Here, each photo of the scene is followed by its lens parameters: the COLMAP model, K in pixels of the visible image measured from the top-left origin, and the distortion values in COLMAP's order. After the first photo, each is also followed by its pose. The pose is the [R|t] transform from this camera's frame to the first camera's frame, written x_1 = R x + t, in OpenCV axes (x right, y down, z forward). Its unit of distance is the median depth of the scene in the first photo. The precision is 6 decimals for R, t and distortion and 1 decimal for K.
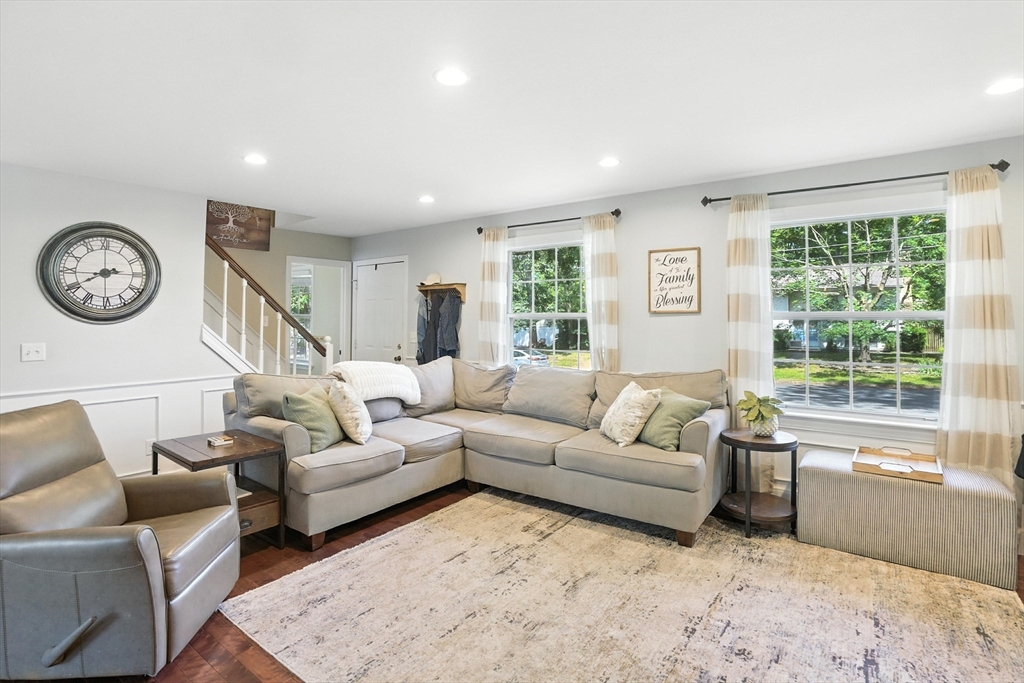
lens RADIAL K [[520.6, 0, 510.2], [0, 520.6, 310.3], [0, 0, 1]] dist [-0.001861, -0.000670]
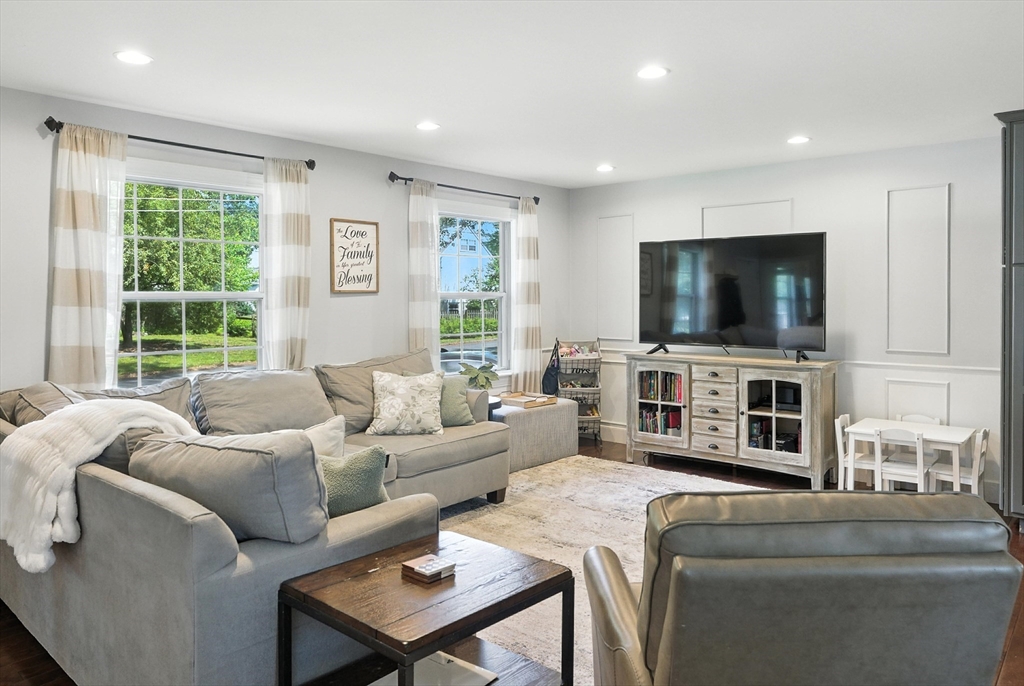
lens RADIAL K [[717.2, 0, 511.1], [0, 717.2, 304.7], [0, 0, 1]] dist [-0.001325, 0.000095]
pose [[0.087024, -0.012828, 0.996124, -0.880741], [-0.007471, 0.999881, 0.013529, 0.006921], [-0.996178, -0.008619, 0.086918, 0.629293]]
